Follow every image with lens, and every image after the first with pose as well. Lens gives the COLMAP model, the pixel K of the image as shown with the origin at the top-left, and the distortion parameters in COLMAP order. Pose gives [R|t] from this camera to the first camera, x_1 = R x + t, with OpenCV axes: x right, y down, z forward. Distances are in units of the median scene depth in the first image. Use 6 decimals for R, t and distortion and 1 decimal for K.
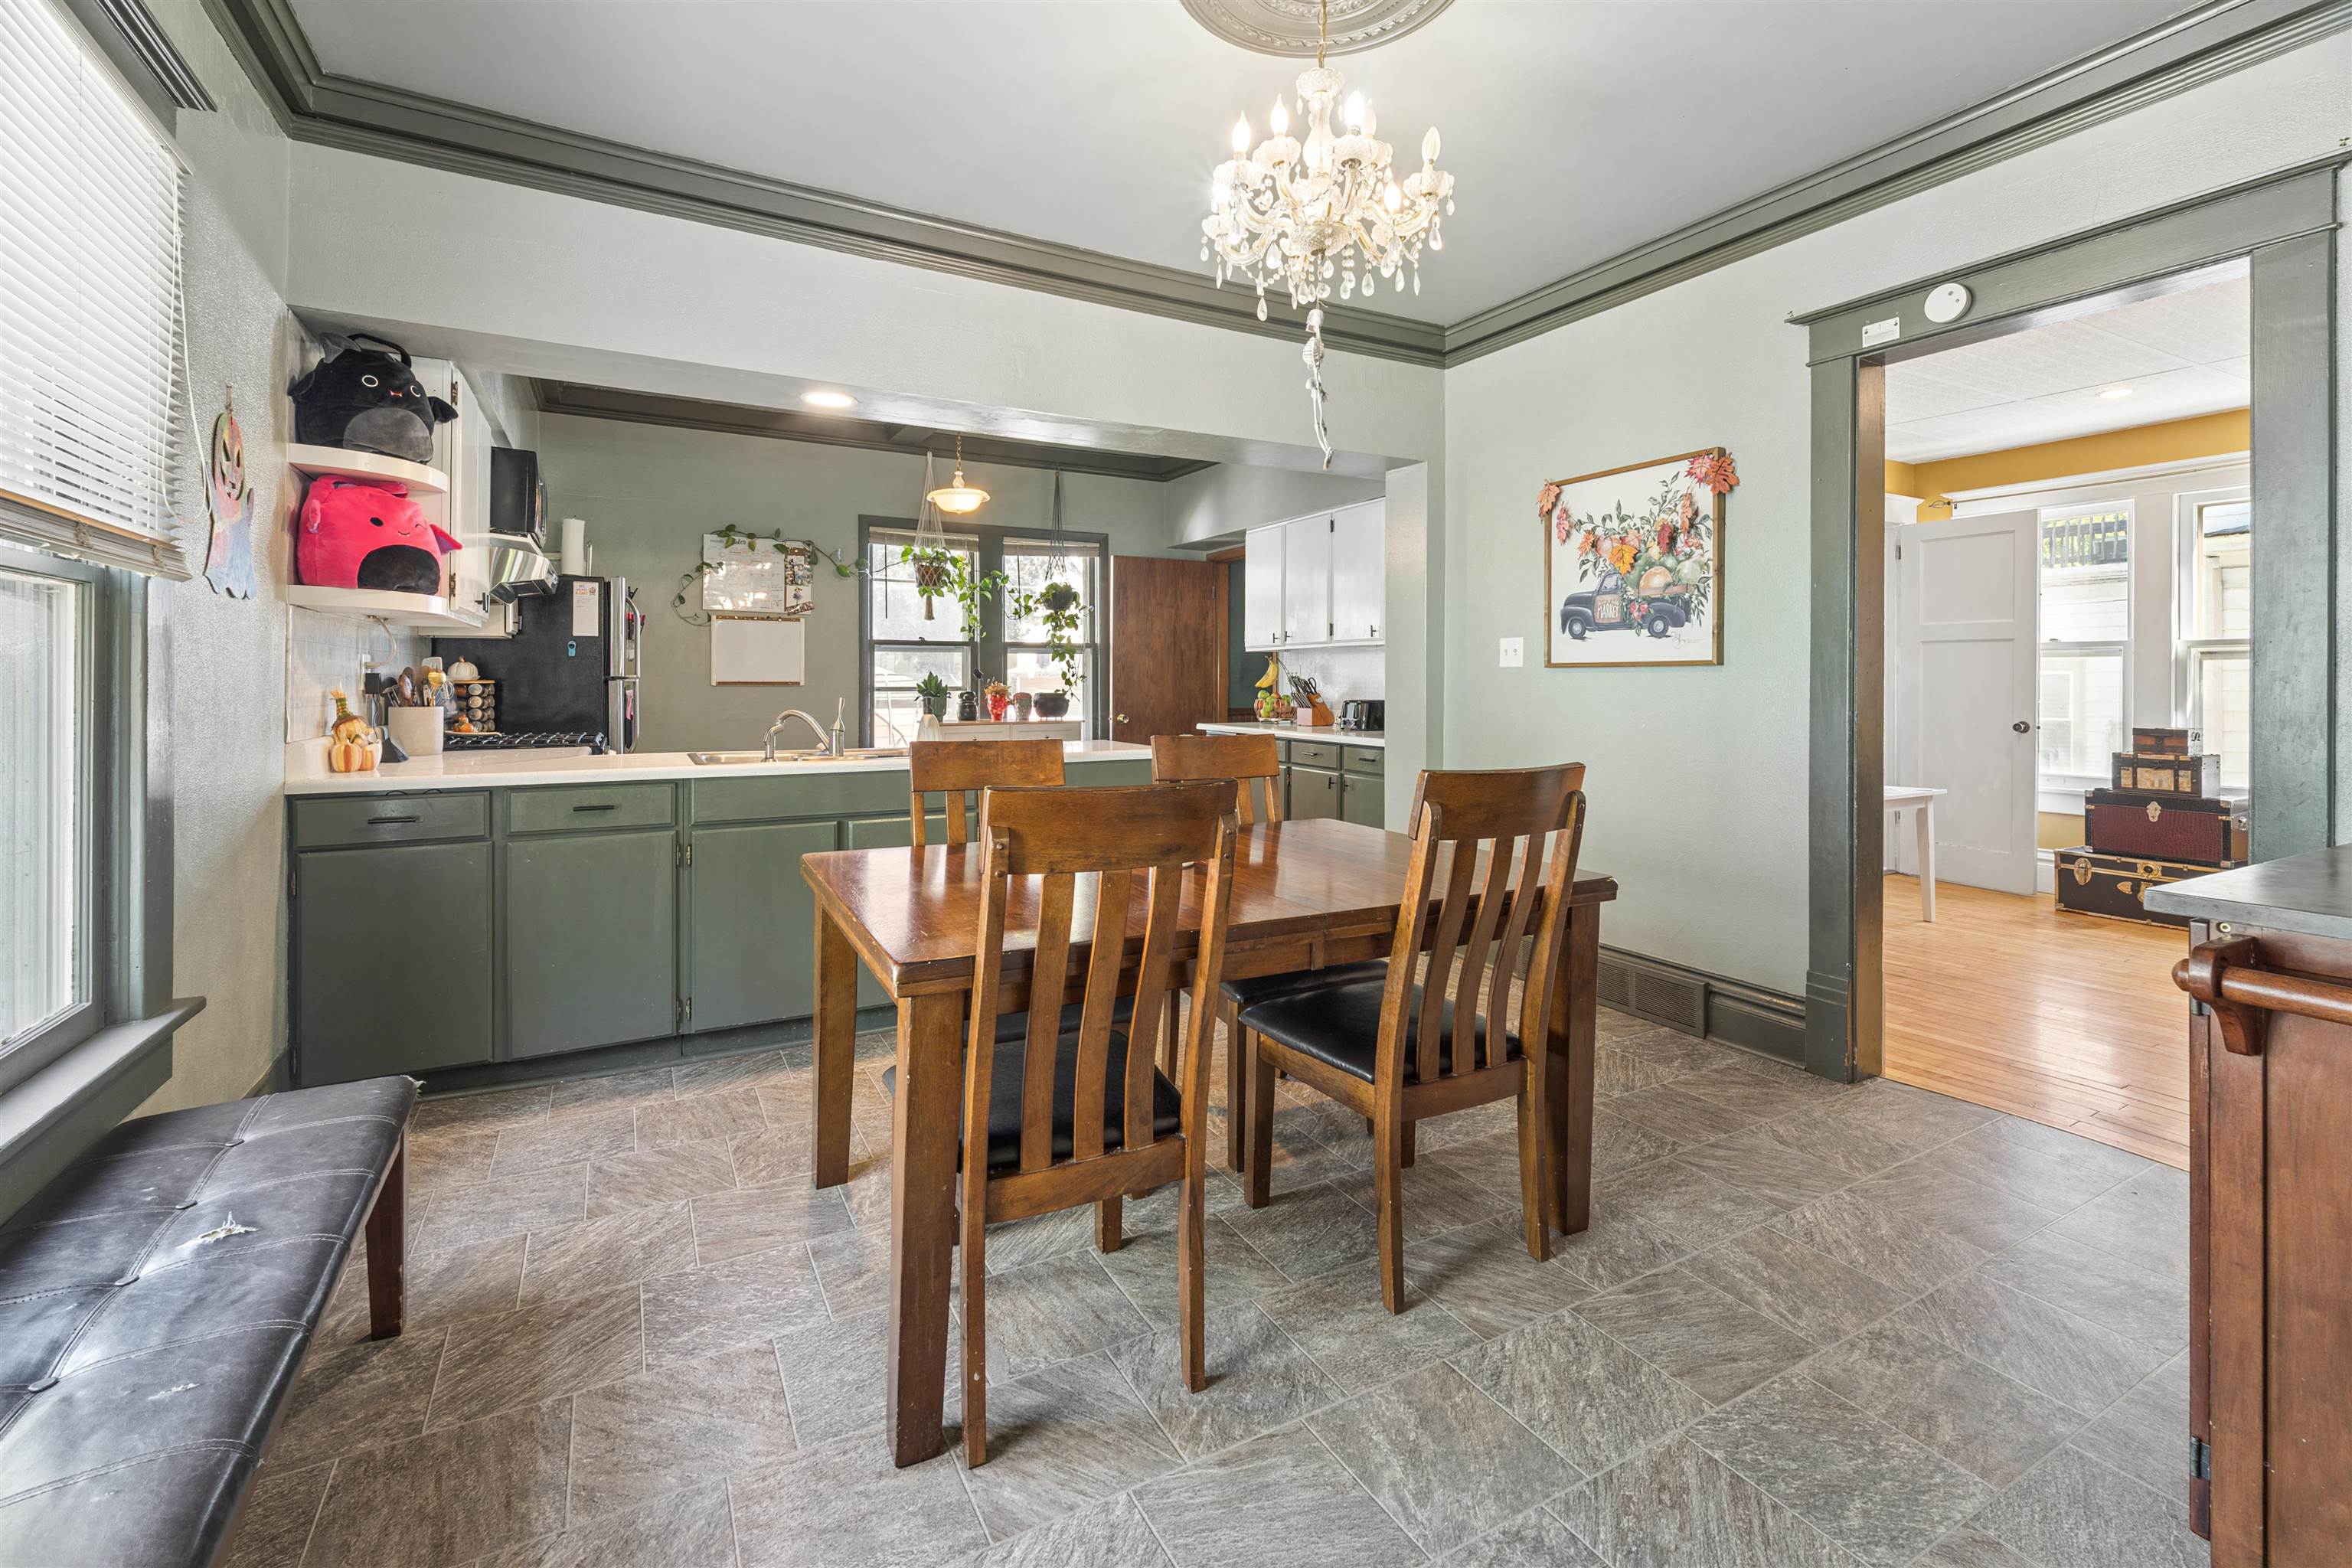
lens RADIAL K [[998.4, 0, 1175.6], [0, 998.4, 684.7], [0, 0, 1]] dist [0.002318, -0.000173]
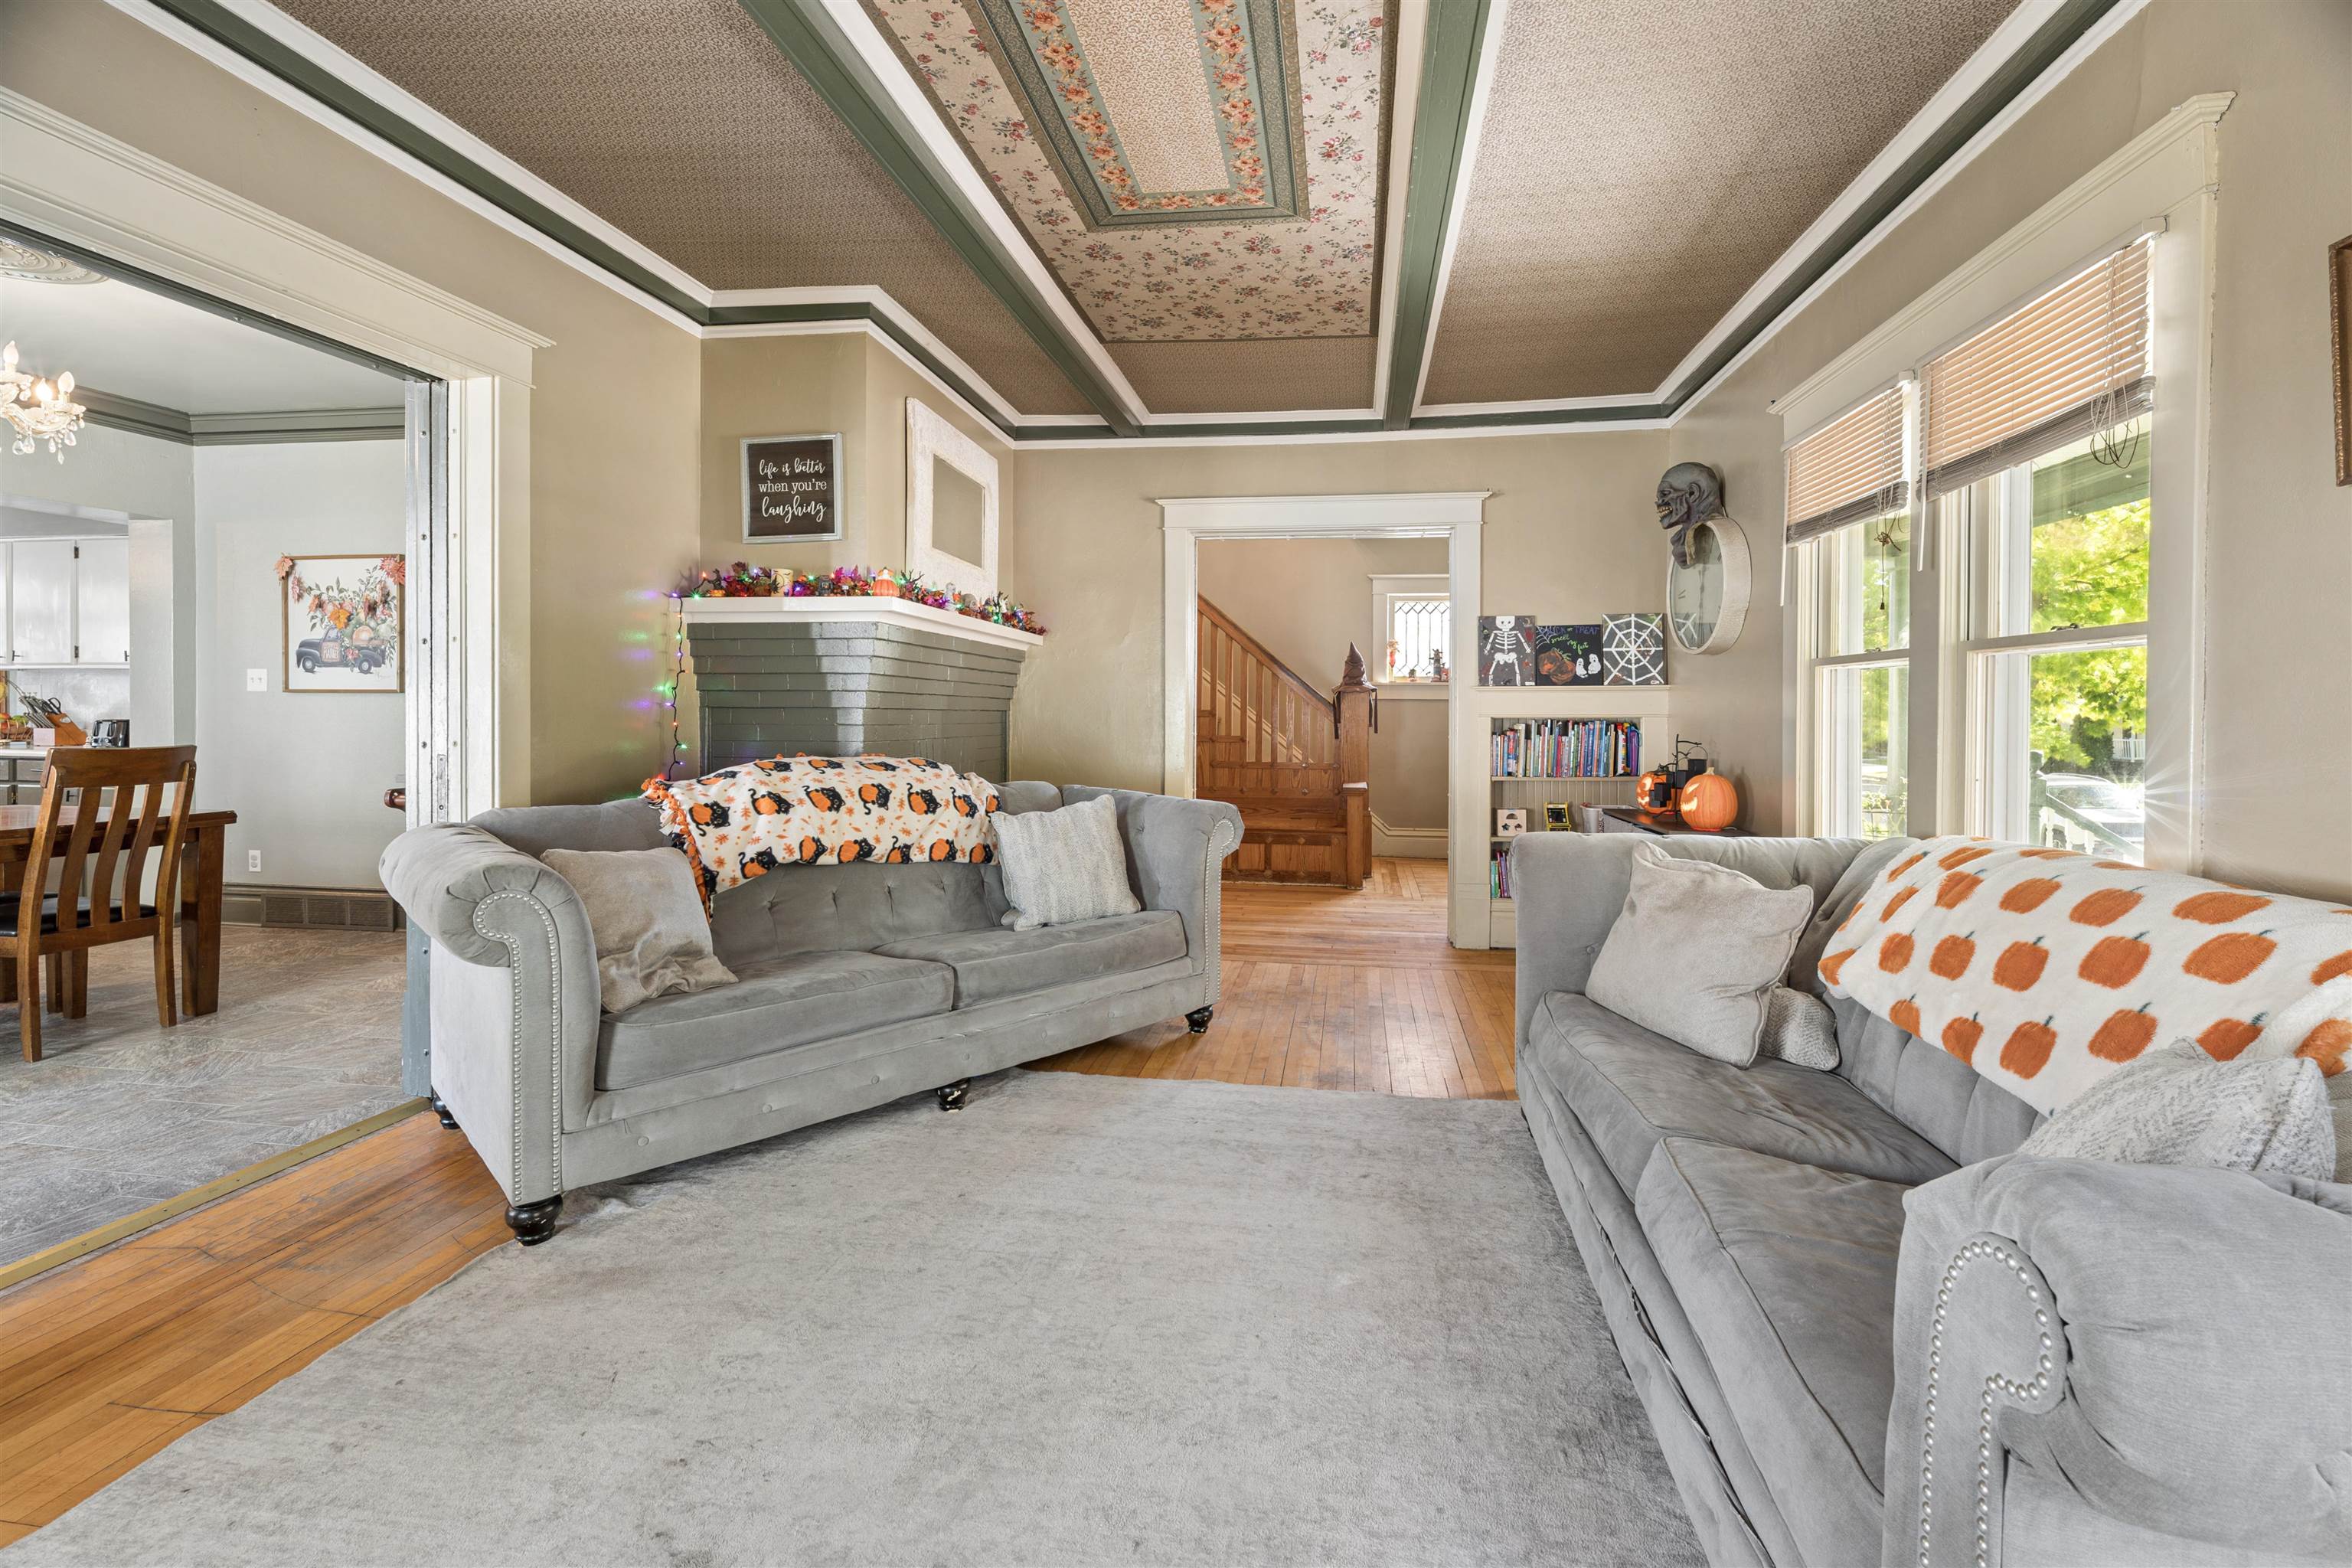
lens RADIAL K [[1015.6, 0, 1185.0], [0, 1015.6, 723.0], [0, 0, 1]] dist [0.001881, 0.000142]
pose [[0.603575, -0.004563, 0.797293, 0.010231], [-0.003739, 0.999956, 0.008553, 0.008546], [-0.797297, -0.008144, 0.603532, -0.855931]]
